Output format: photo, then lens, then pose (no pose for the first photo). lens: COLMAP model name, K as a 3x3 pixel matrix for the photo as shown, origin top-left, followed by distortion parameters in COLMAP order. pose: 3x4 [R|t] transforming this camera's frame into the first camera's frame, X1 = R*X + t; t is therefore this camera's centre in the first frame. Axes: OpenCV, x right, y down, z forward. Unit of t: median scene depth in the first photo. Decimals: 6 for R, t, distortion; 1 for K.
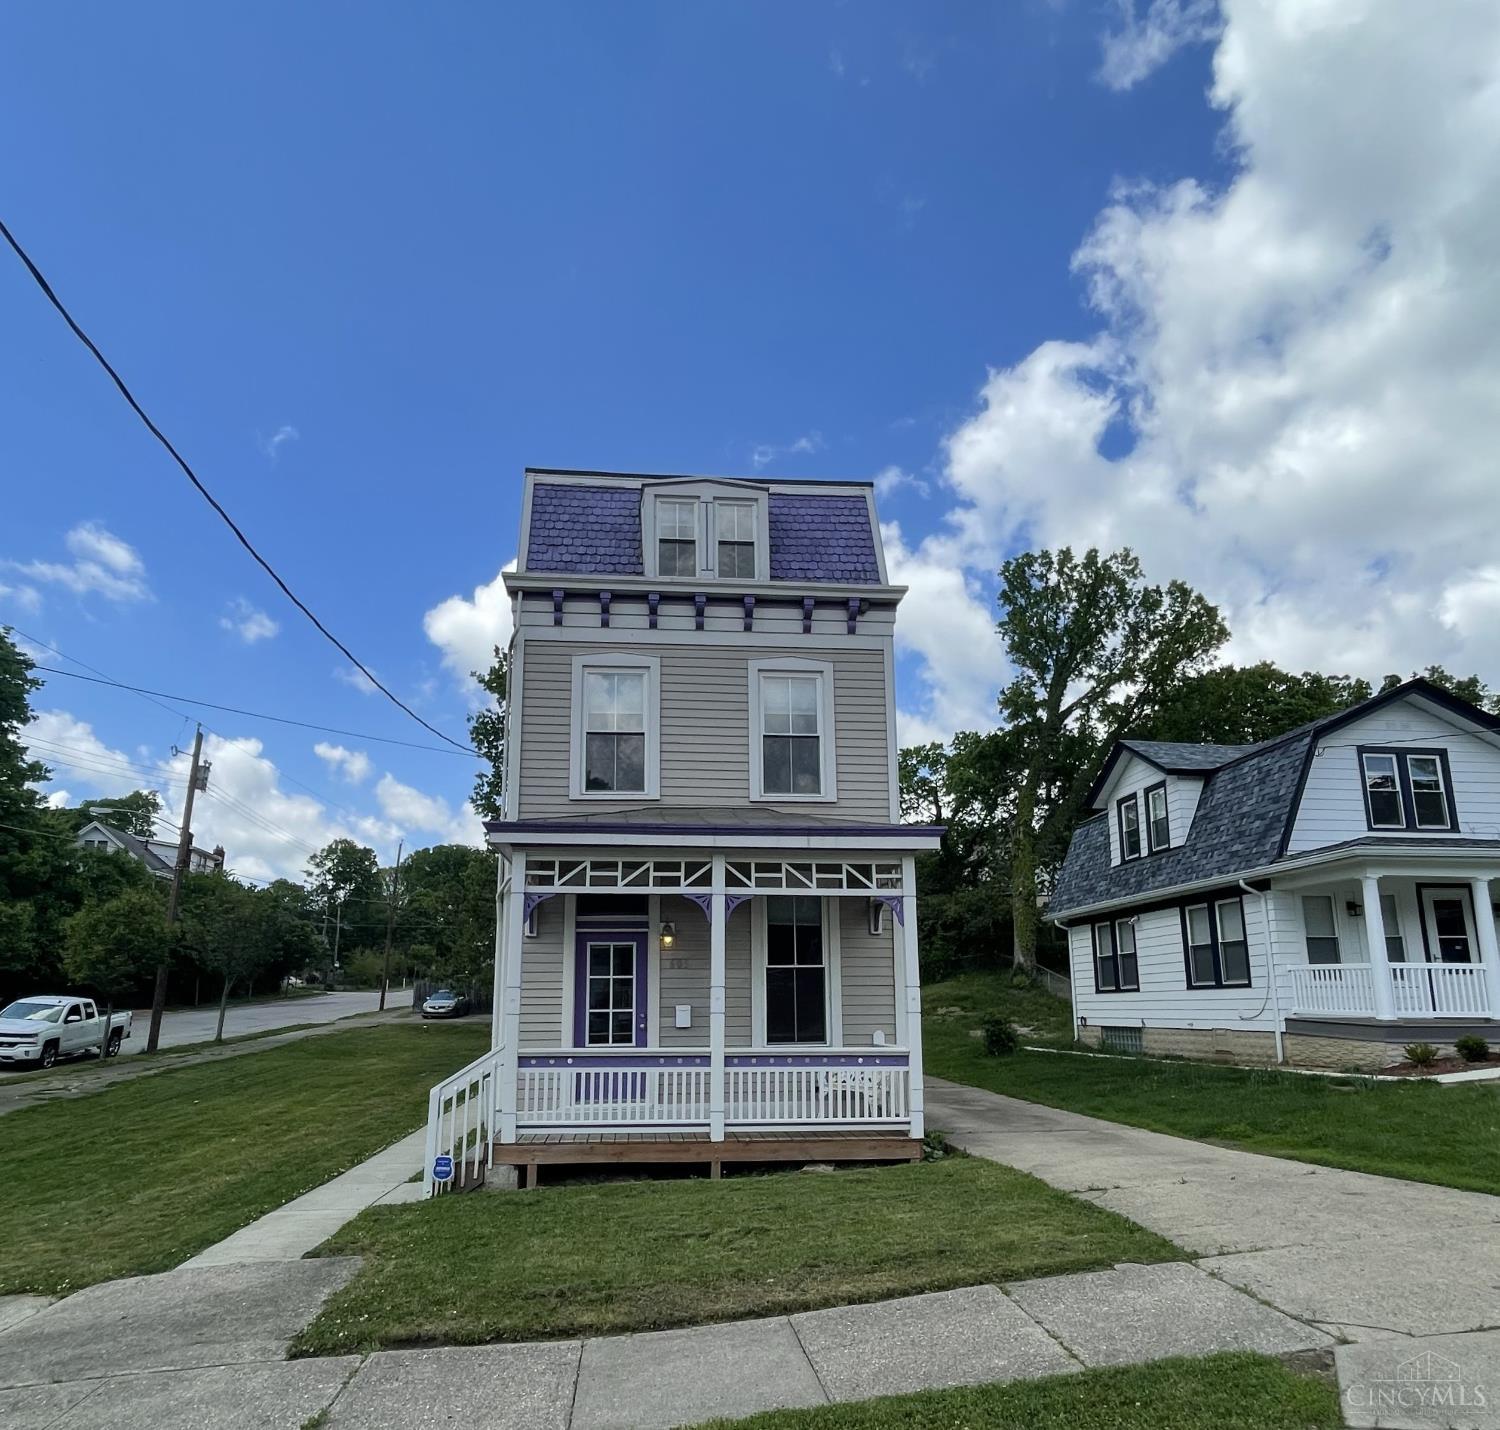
lens RADIAL K [[1136.7, 0, 748.6], [0, 1136.7, 809.7], [0, 0, 1]] dist [0.003558, 0.001990]
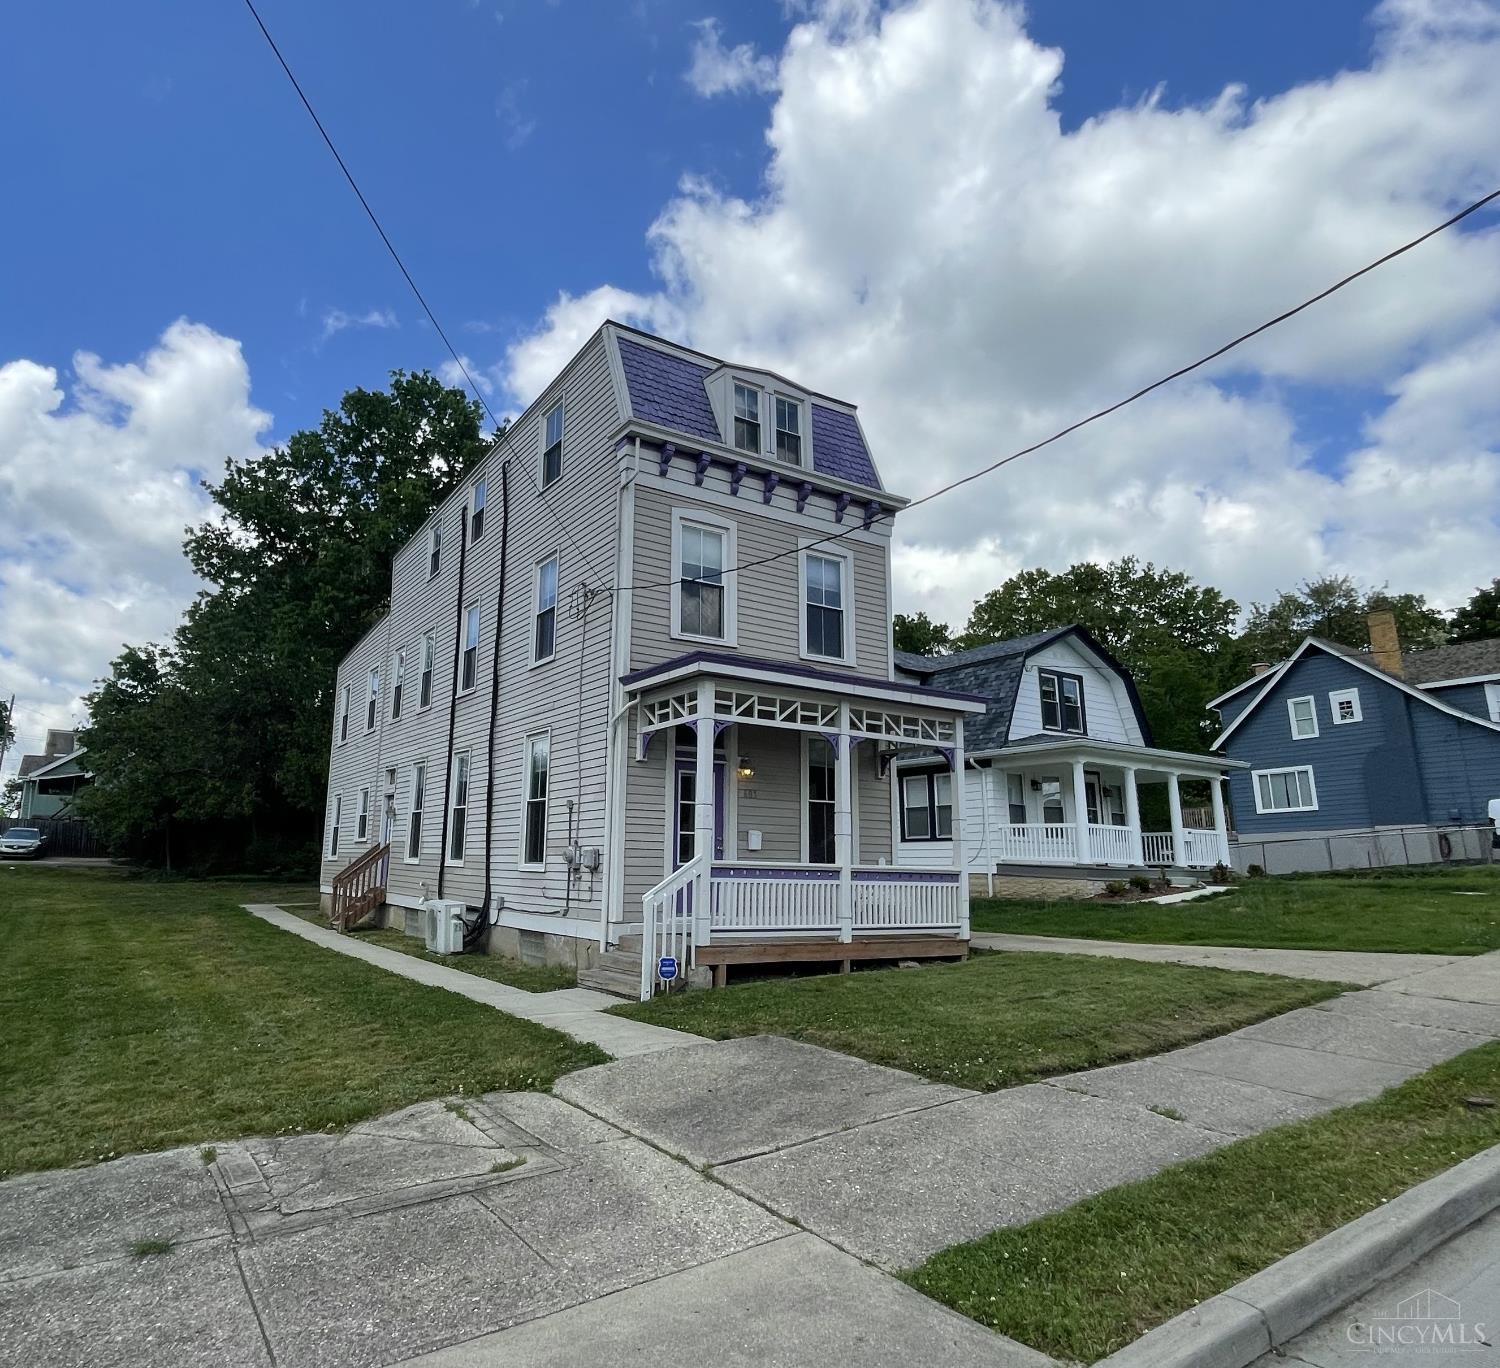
lens RADIAL K [[1021.4, 0, 750.0], [0, 1021.4, 684.0], [0, 0, 1]] dist [-0.031876, 0.020588]
pose [[0.889282, 0.100669, 0.446143, -0.497315], [-0.097870, 0.994765, -0.029381, 0.053260], [-0.446766, -0.017536, 0.894479, 0.086625]]
